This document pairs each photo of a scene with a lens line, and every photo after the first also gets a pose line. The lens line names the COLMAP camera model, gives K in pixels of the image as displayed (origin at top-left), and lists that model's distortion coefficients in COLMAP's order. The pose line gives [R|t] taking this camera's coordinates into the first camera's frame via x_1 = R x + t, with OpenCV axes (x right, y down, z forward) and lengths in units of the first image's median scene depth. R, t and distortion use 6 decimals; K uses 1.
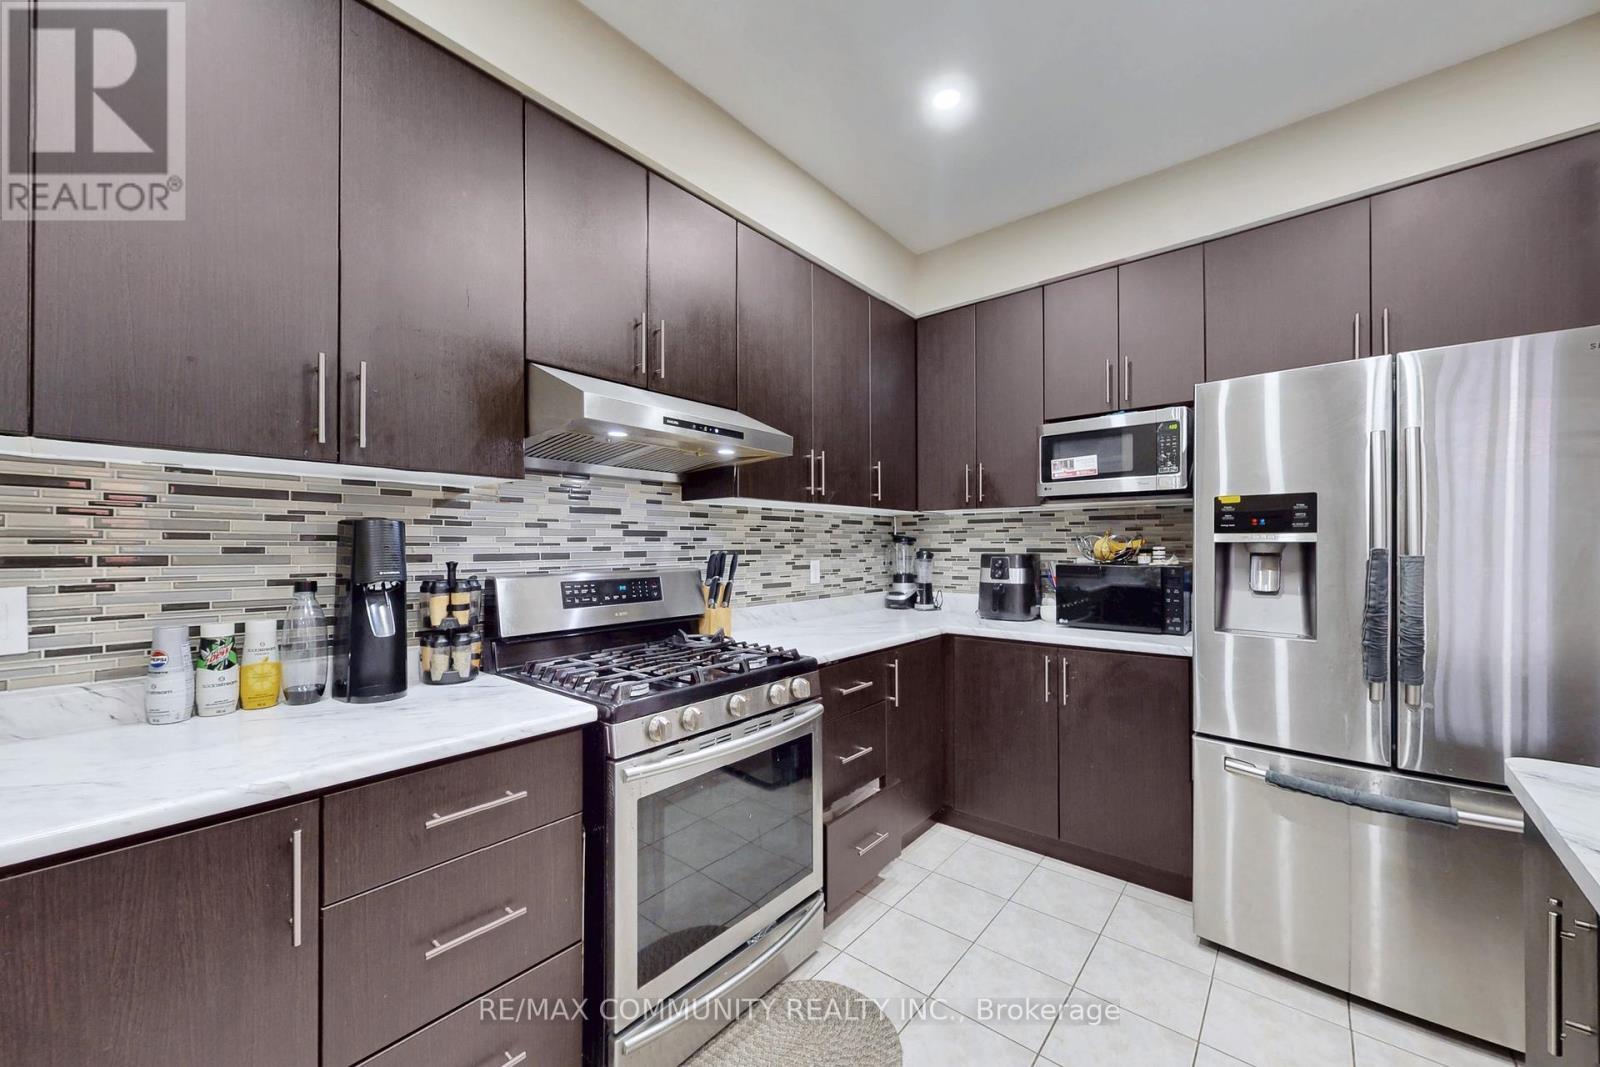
lens RADIAL K [[618.9, 0, 811.7], [0, 618.9, 546.0], [0, 0, 1]] dist [0.000984, 0.000009]
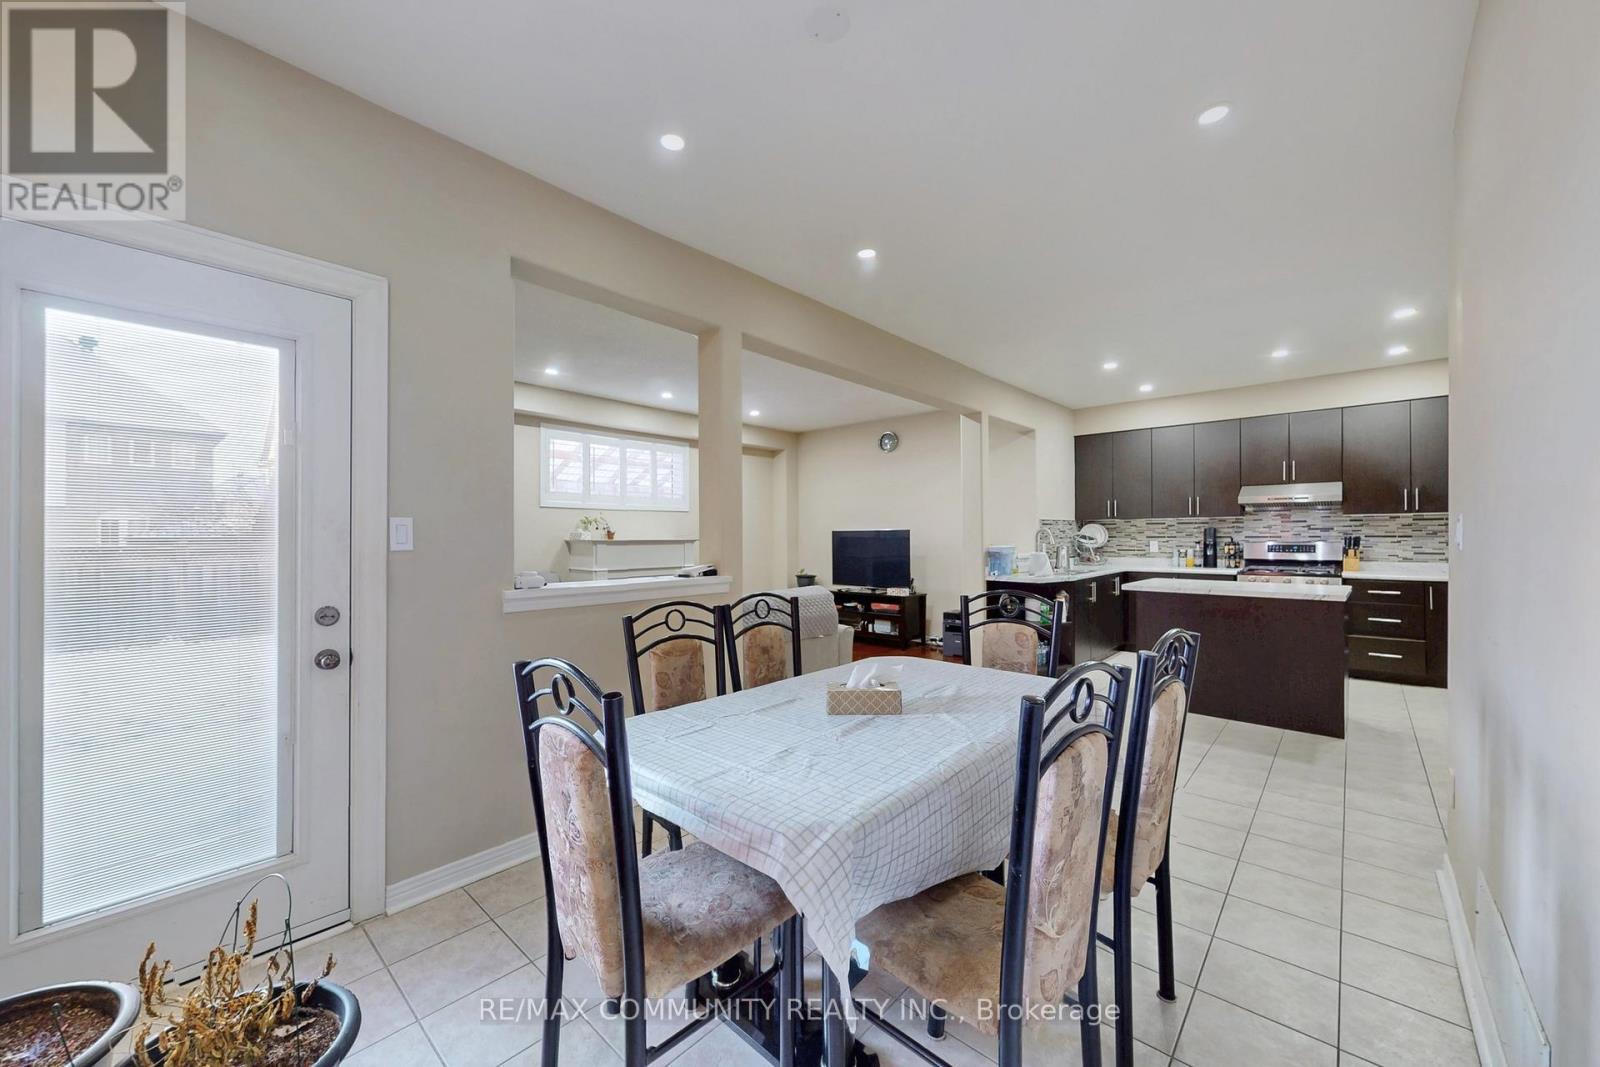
lens RADIAL K [[617.0, 0, 804.3], [0, 617.0, 534.8], [0, 0, 1]] dist [0.001870, -0.000029]
pose [[-0.030829, 0.000134, -0.999525, 2.797953], [0.007215, 0.999974, -0.000089, -0.011842], [0.999499, -0.007214, -0.030829, -1.301954]]
